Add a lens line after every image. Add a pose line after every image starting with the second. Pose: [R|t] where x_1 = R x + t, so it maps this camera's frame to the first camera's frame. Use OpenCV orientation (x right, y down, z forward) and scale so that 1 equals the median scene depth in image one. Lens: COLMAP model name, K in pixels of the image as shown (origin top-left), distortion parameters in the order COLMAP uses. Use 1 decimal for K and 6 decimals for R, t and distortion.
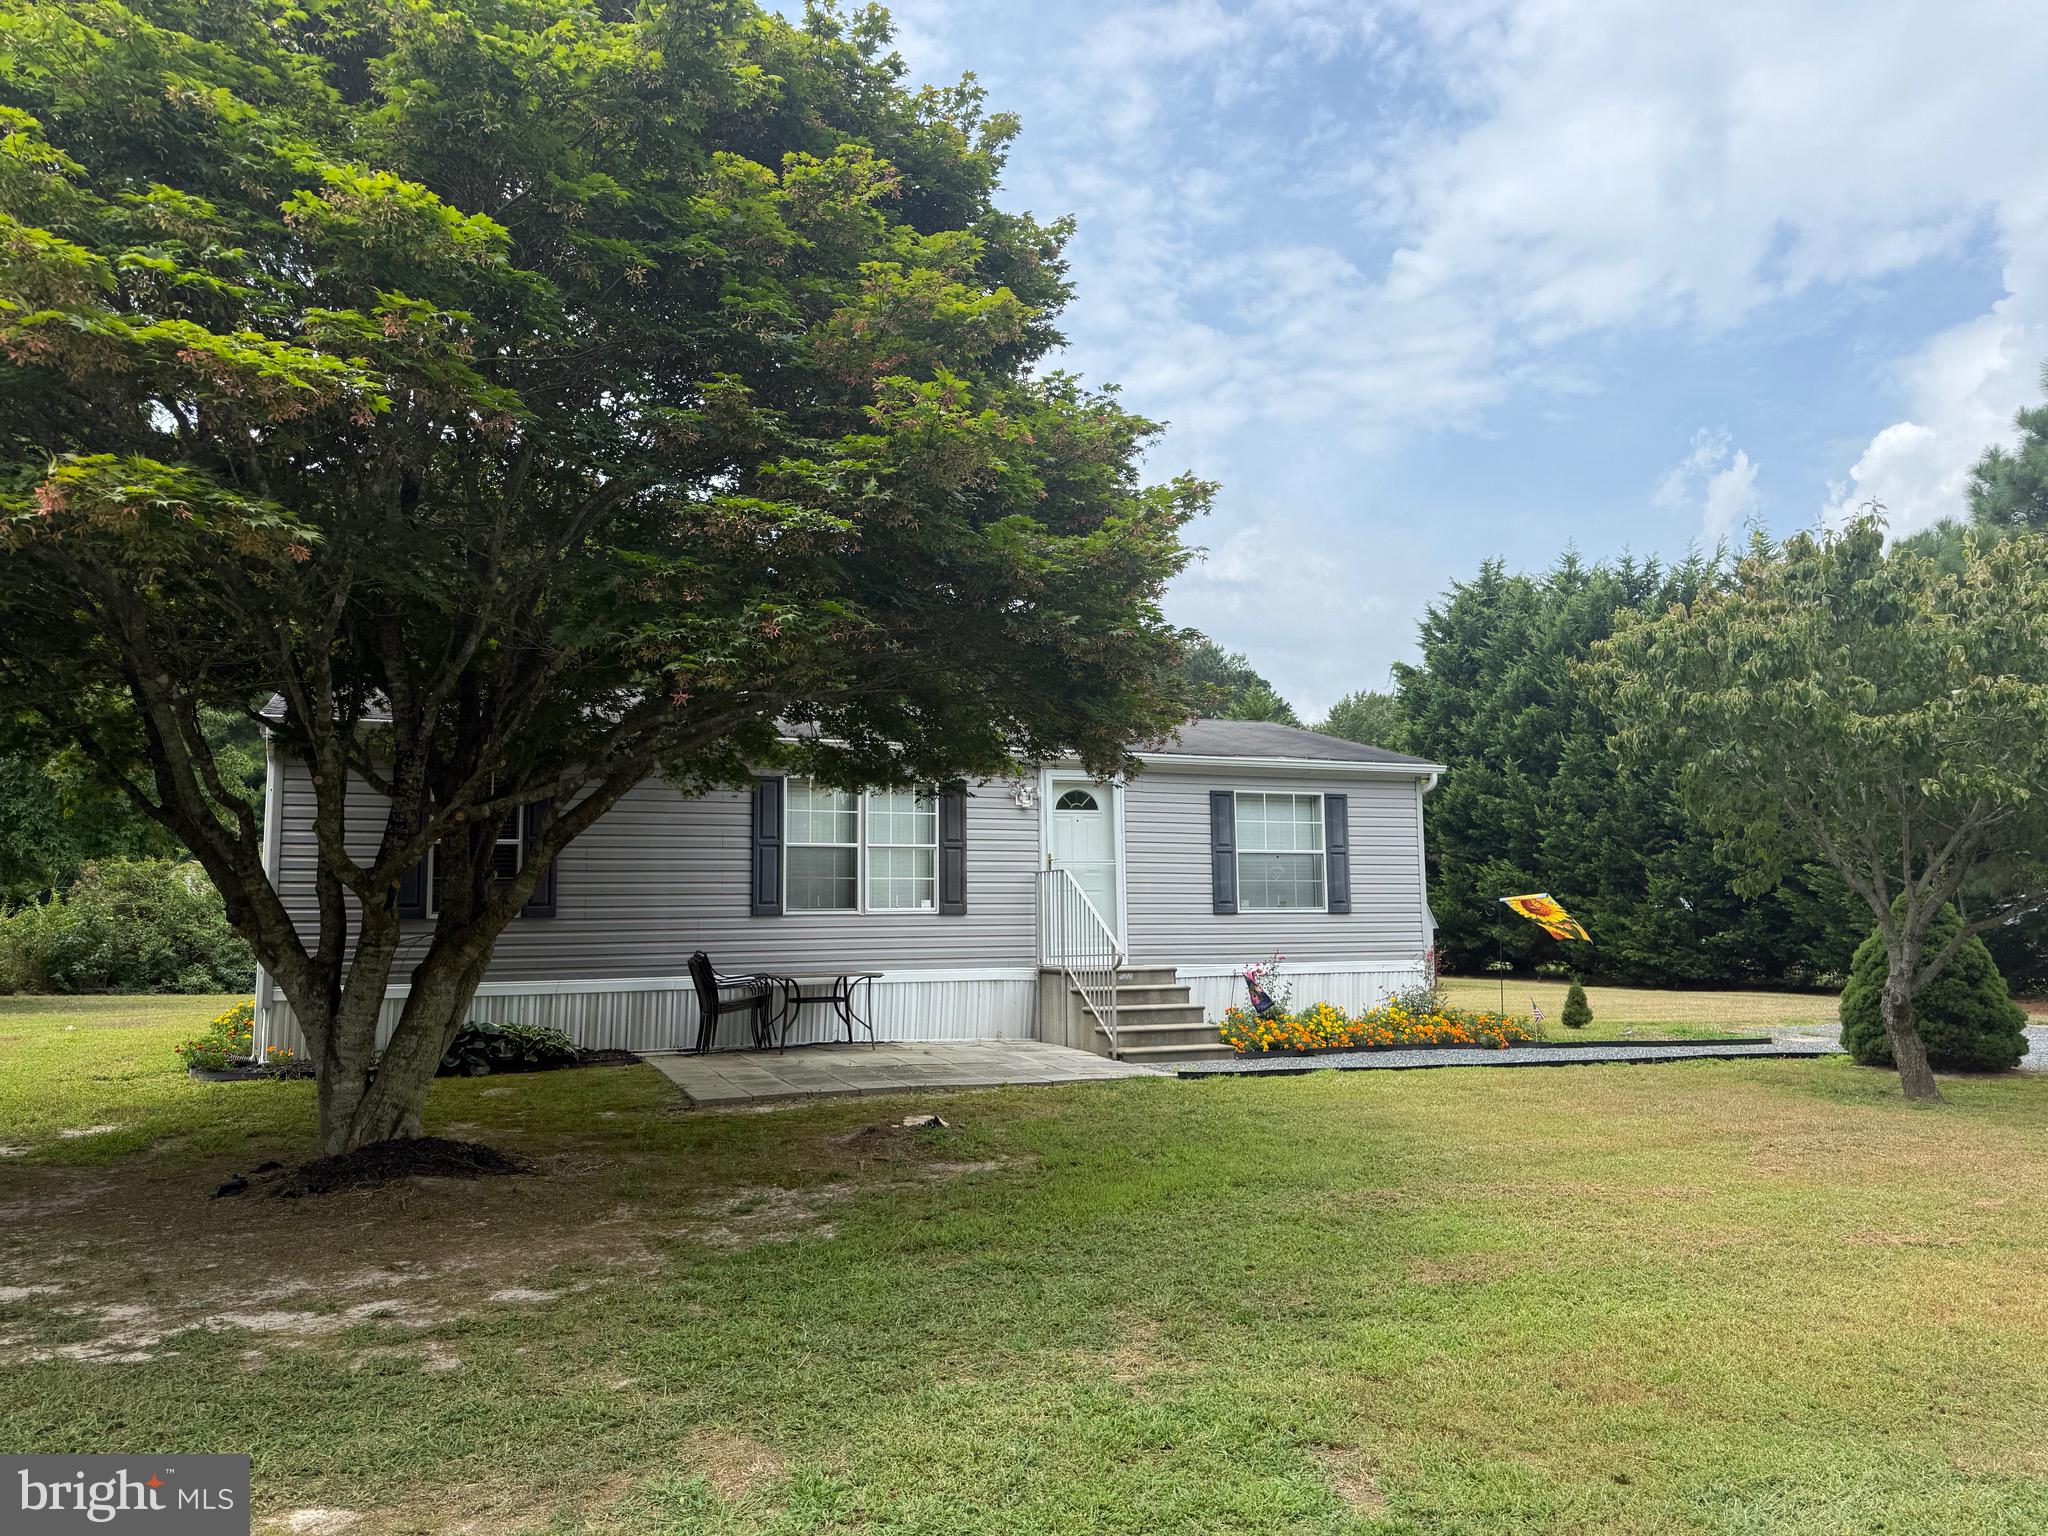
lens RADIAL K [[1434.8, 0, 1015.8], [0, 1434.8, 764.7], [0, 0, 1]] dist [0.121777, -0.189369]
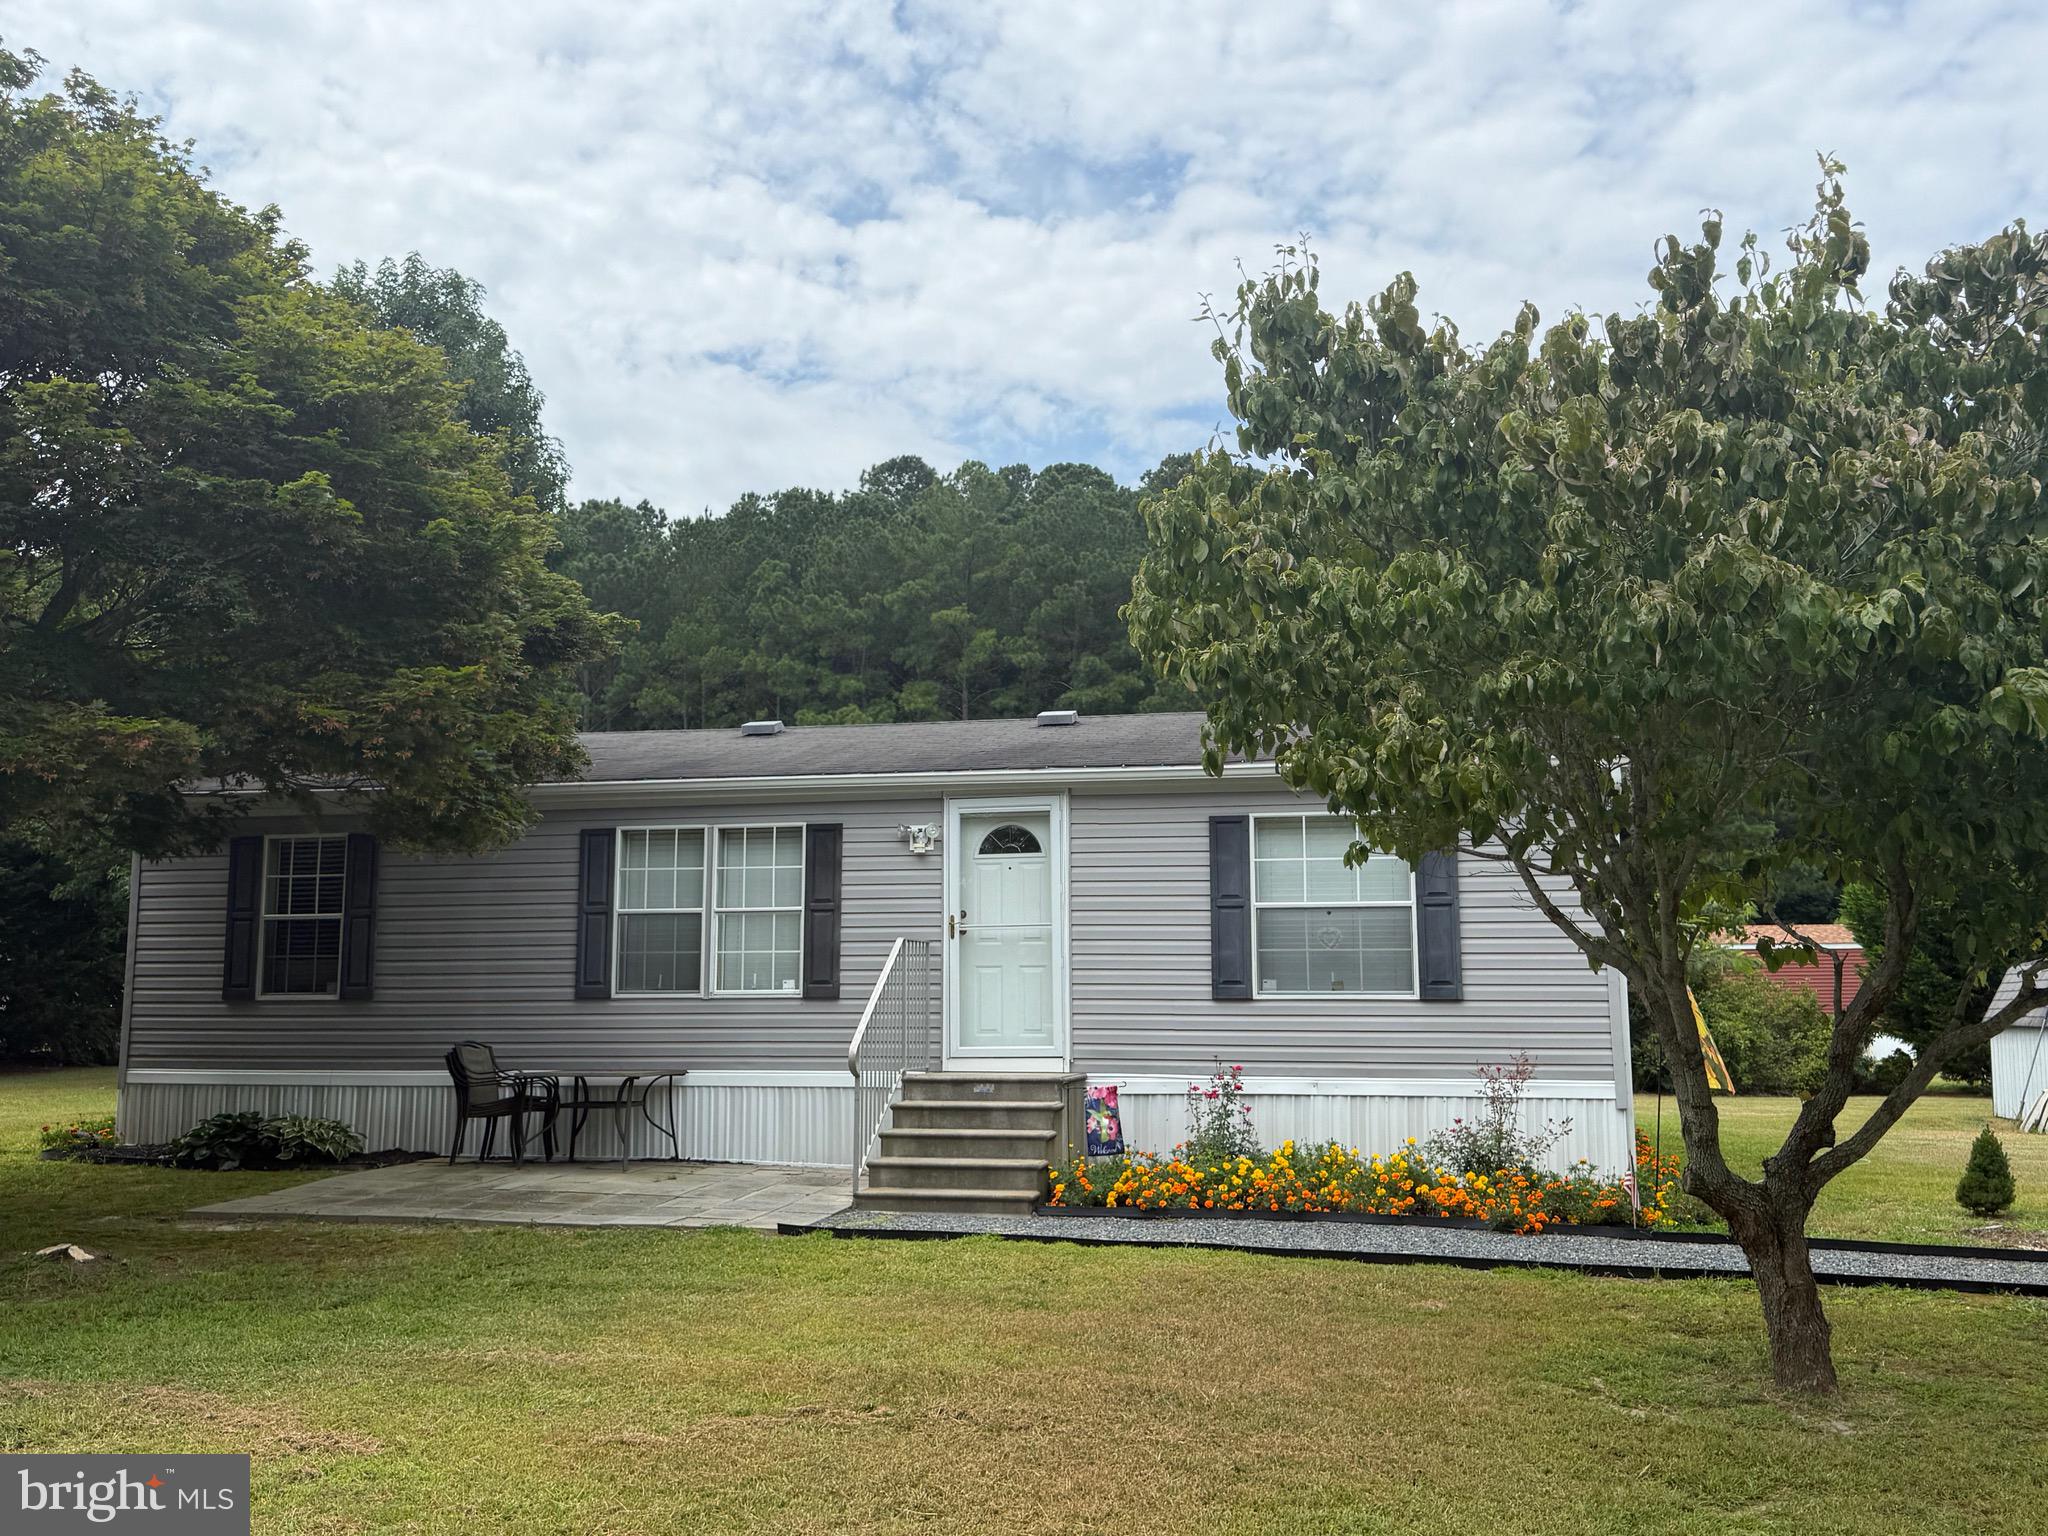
lens RADIAL K [[1851.4, 0, 983.0], [0, 1851.4, 776.8], [0, 0, 1]] dist [0.170948, -0.352152]
pose [[0.814032, -0.062012, -0.577500, 0.679103], [0.055122, 0.998045, -0.029470, 0.023608], [0.578198, -0.007843, 0.815859, 0.281885]]
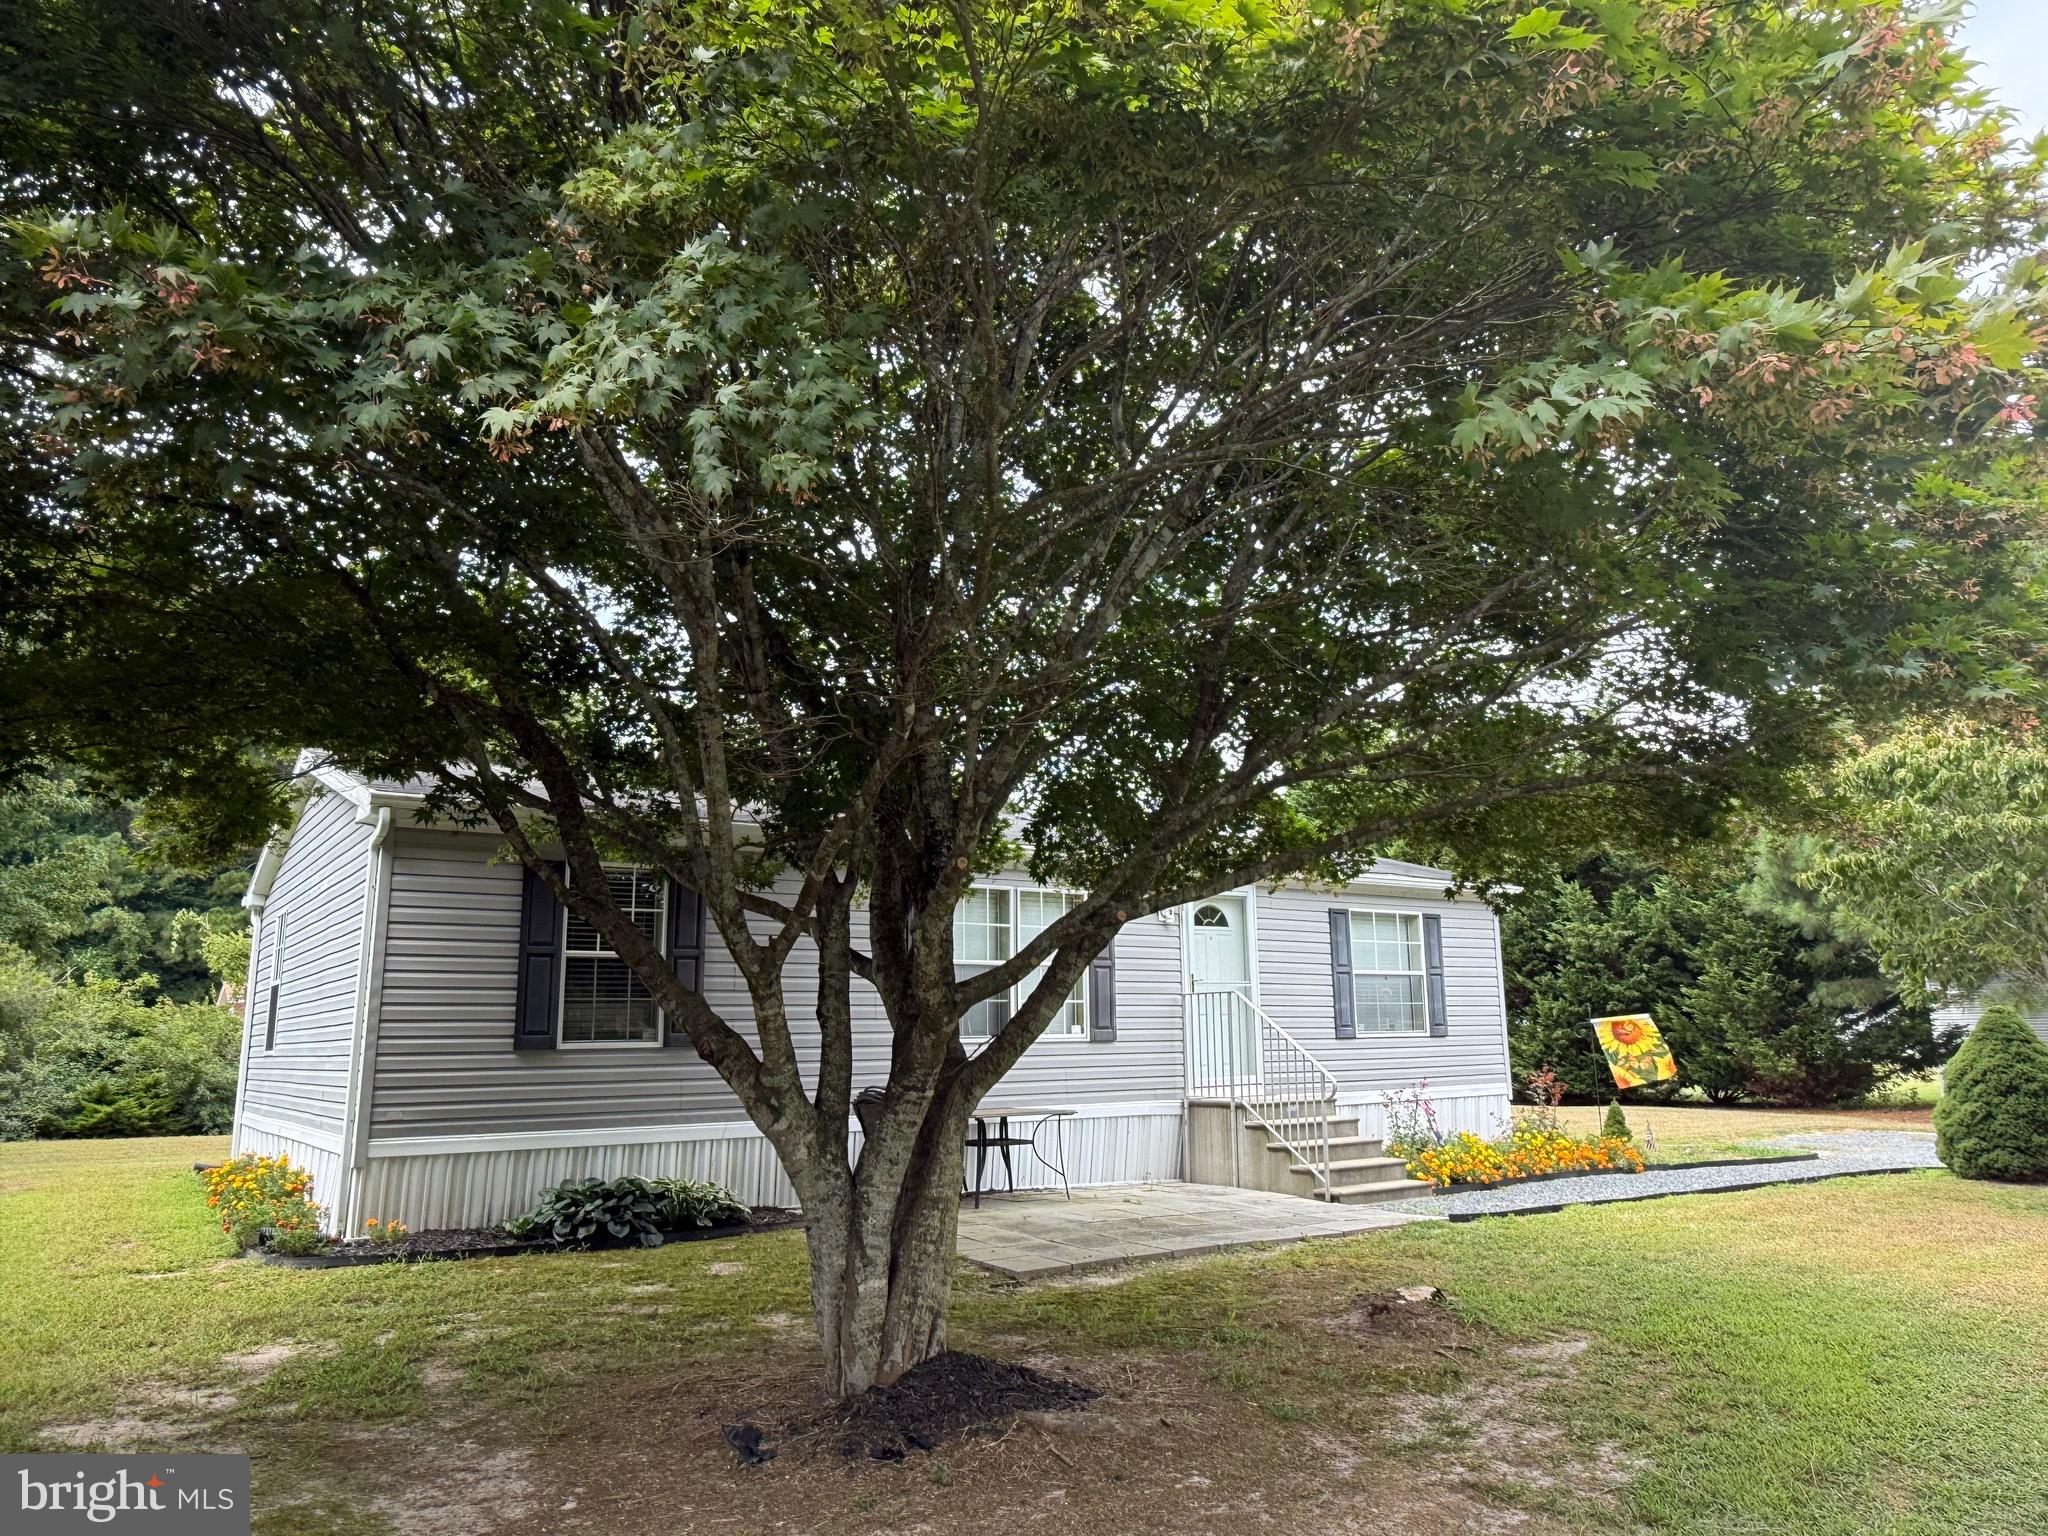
lens RADIAL K [[1395.9, 0, 1074.2], [0, 1395.9, 761.0], [0, 0, 1]] dist [0.000791, 0.001804]
pose [[0.971287, 0.039622, 0.234590, -0.309203], [-0.017855, 0.995394, -0.094193, 0.013359], [-0.237242, 0.087300, 0.967520, 0.161730]]
